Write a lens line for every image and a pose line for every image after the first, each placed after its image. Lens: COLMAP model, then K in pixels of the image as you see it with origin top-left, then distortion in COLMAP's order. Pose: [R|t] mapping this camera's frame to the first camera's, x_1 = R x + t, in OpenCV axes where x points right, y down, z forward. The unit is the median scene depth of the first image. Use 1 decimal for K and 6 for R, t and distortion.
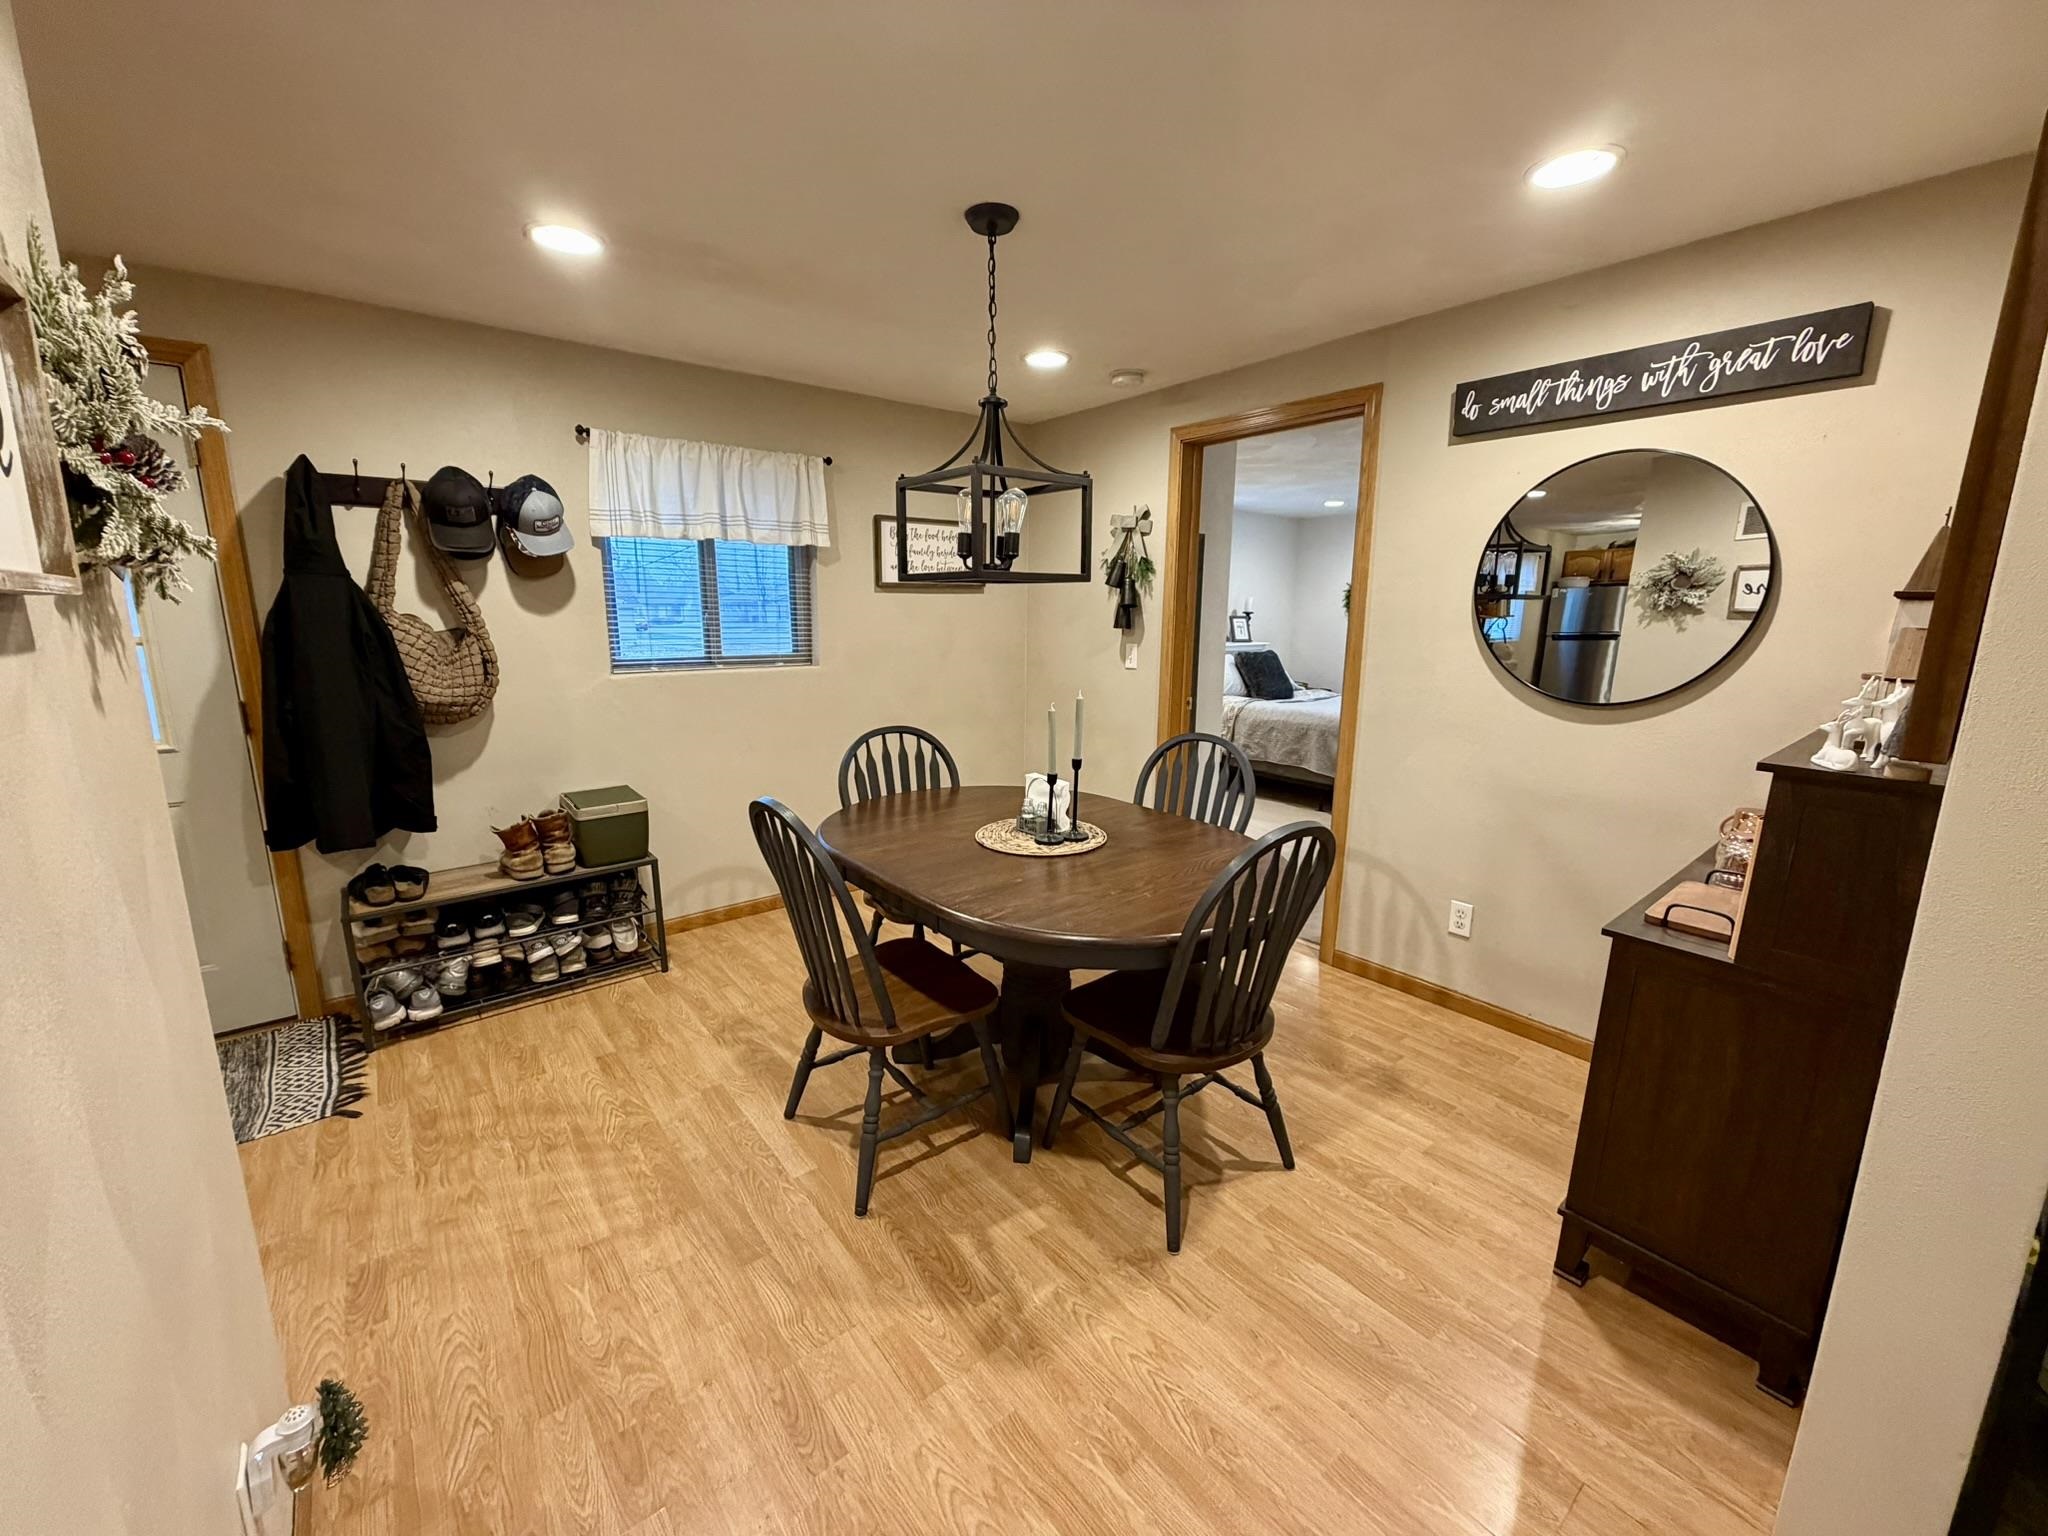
lens RADIAL K [[814.1, 0, 1019.3], [0, 814.1, 765.2], [0, 0, 1]] dist [-0.000806, -0.000491]
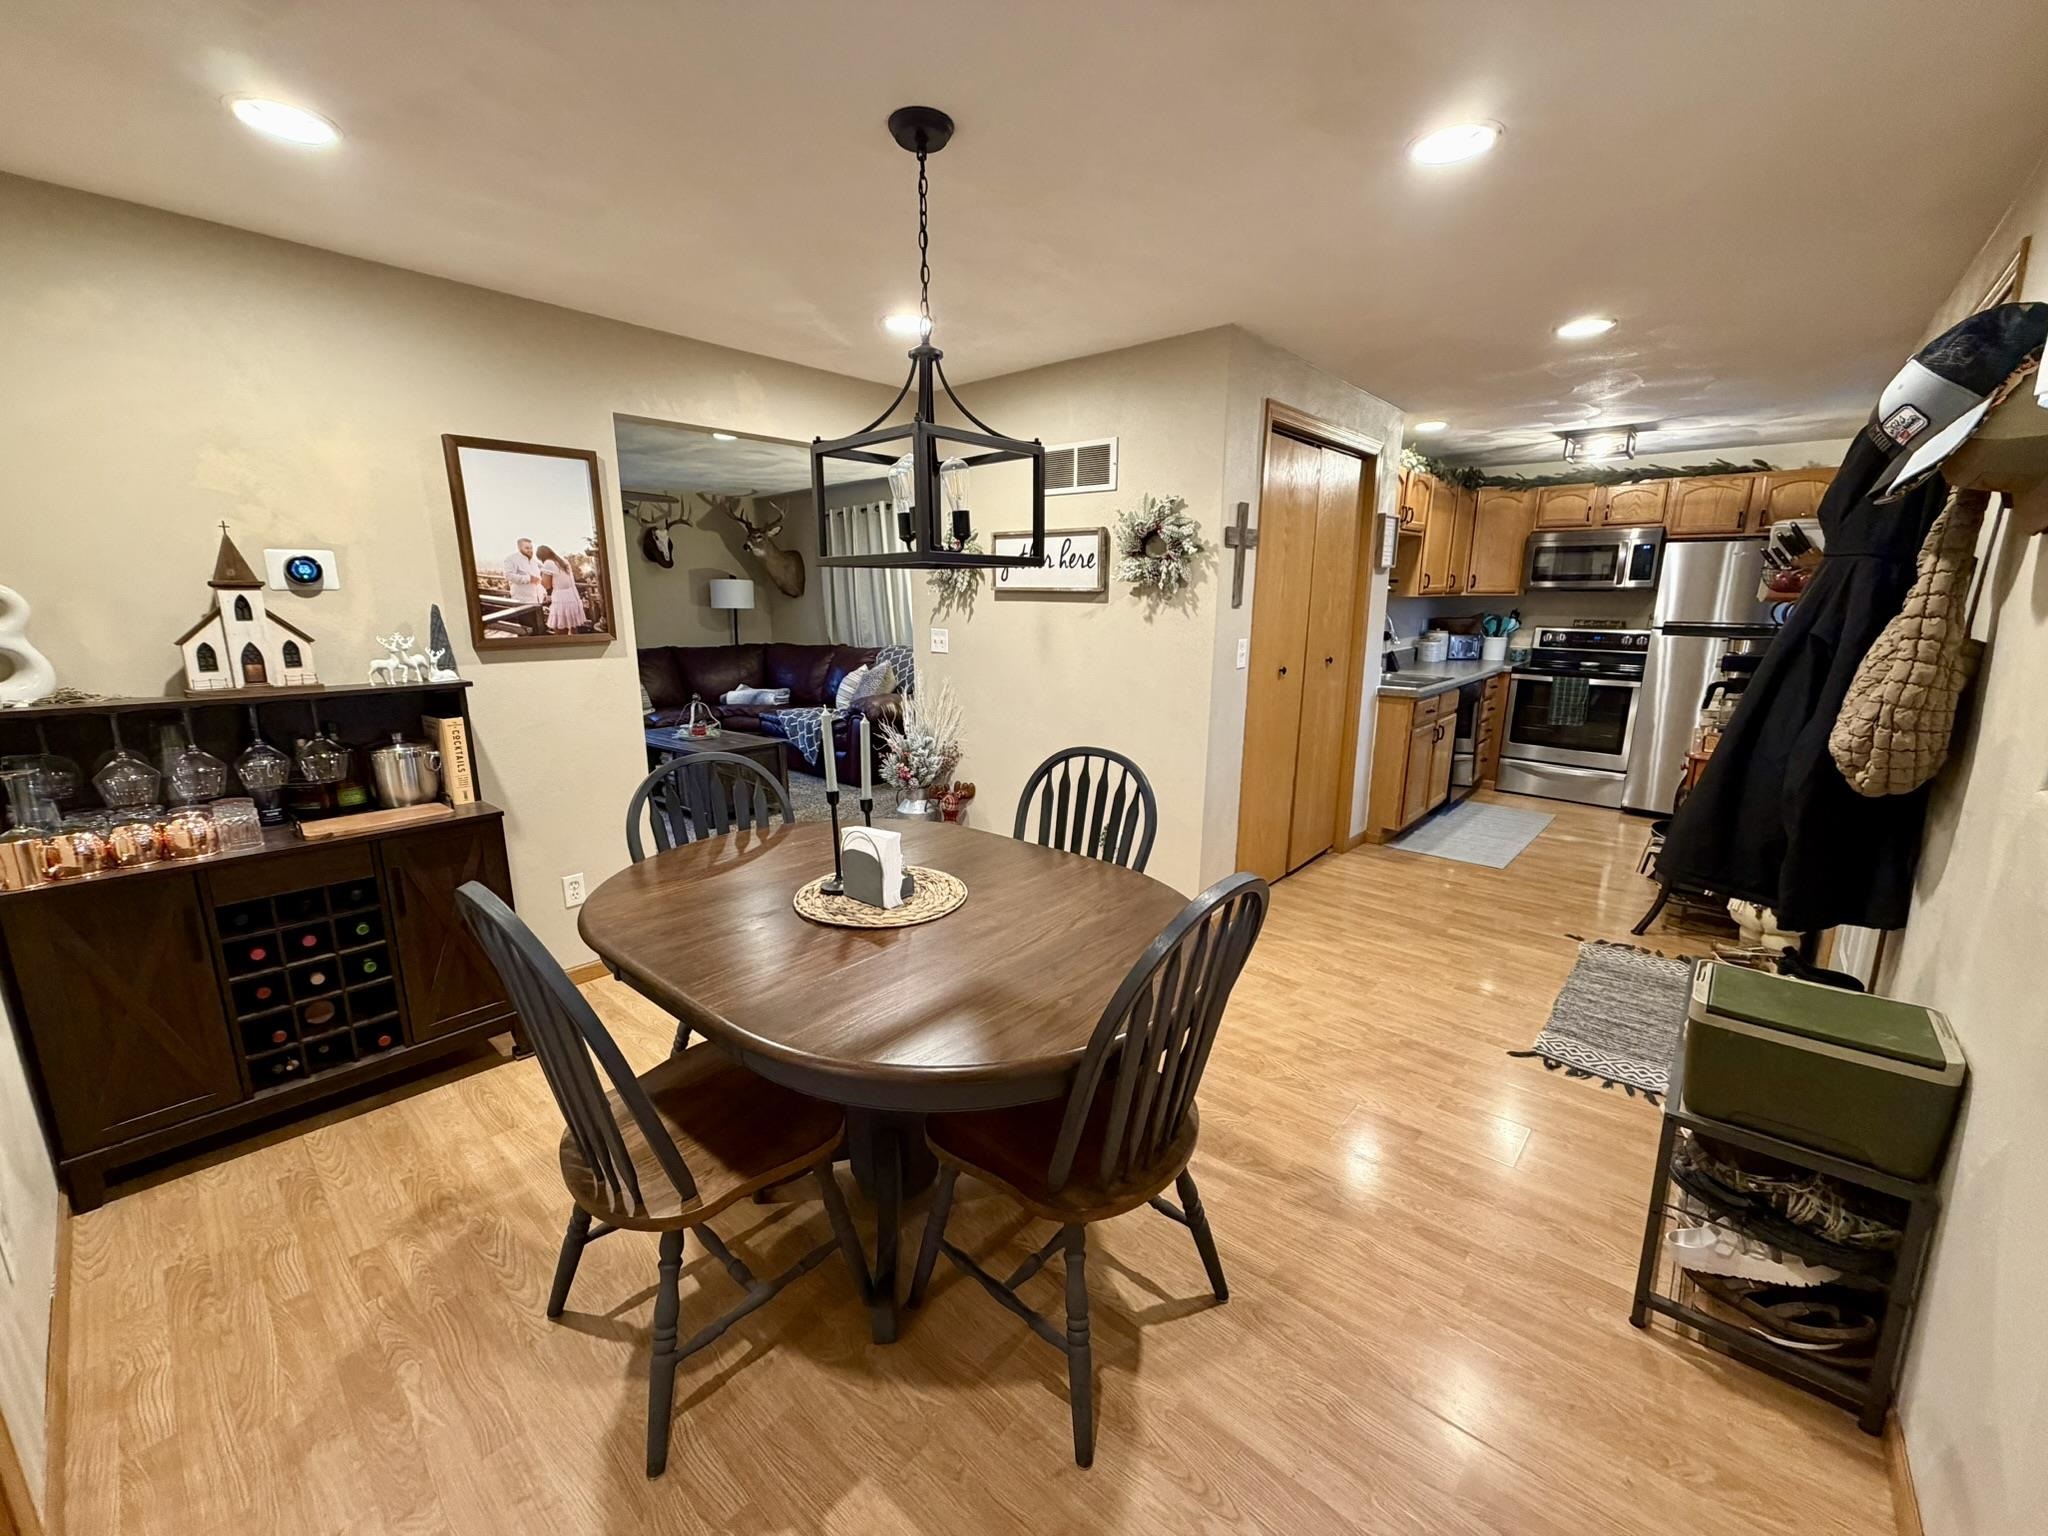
lens RADIAL K [[824.9, 0, 1024.0], [0, 824.9, 768.0], [0, 0, 1]] dist [0.004600, 0.000198]
pose [[-0.984793, 0.028983, -0.171295, 0.027309], [-0.041015, 0.919328, 0.391348, -0.311046], [0.168819, 0.392423, -0.904160, 1.572679]]
